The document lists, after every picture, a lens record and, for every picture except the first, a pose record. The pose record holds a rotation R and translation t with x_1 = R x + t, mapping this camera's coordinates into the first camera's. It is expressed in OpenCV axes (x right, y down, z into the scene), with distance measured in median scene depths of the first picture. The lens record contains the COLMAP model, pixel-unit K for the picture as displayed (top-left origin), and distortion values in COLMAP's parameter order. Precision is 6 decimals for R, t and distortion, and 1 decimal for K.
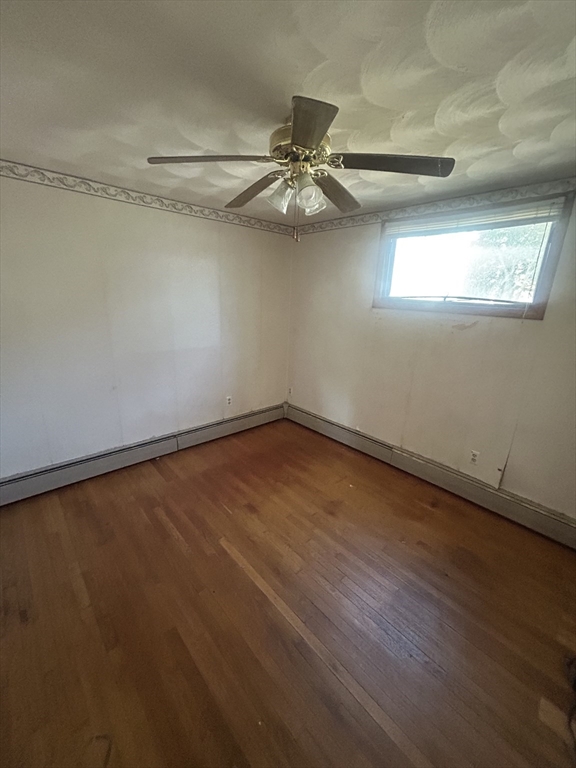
lens RADIAL K [[310.7, 0, 288.0], [0, 310.7, 384.0], [0, 0, 1]] dist [-0.001623, 0.000010]
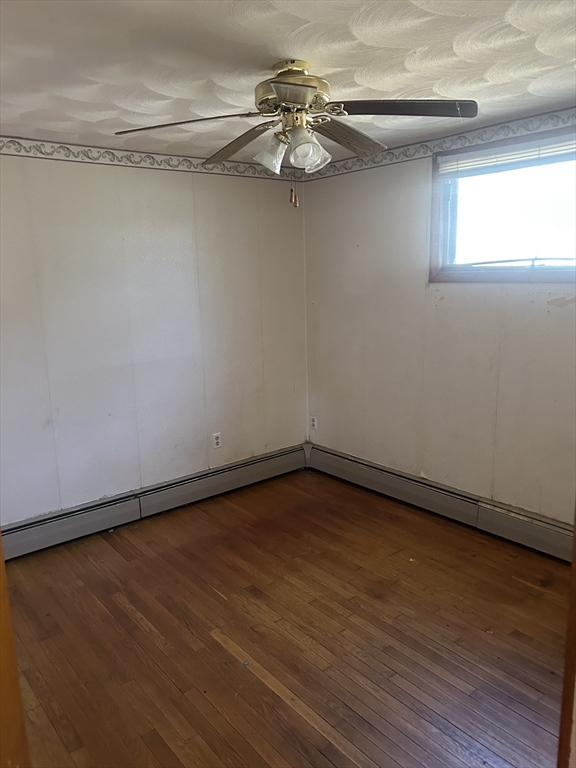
lens RADIAL K [[578.3, 0, 279.8], [0, 578.3, 382.7], [0, 0, 1]] dist [0.007025, -0.002403]
pose [[0.996117, -0.051687, -0.071272, 0.042912], [0.045338, 0.995089, -0.087988, 0.067600], [0.075470, 0.084415, 0.993569, -0.253250]]
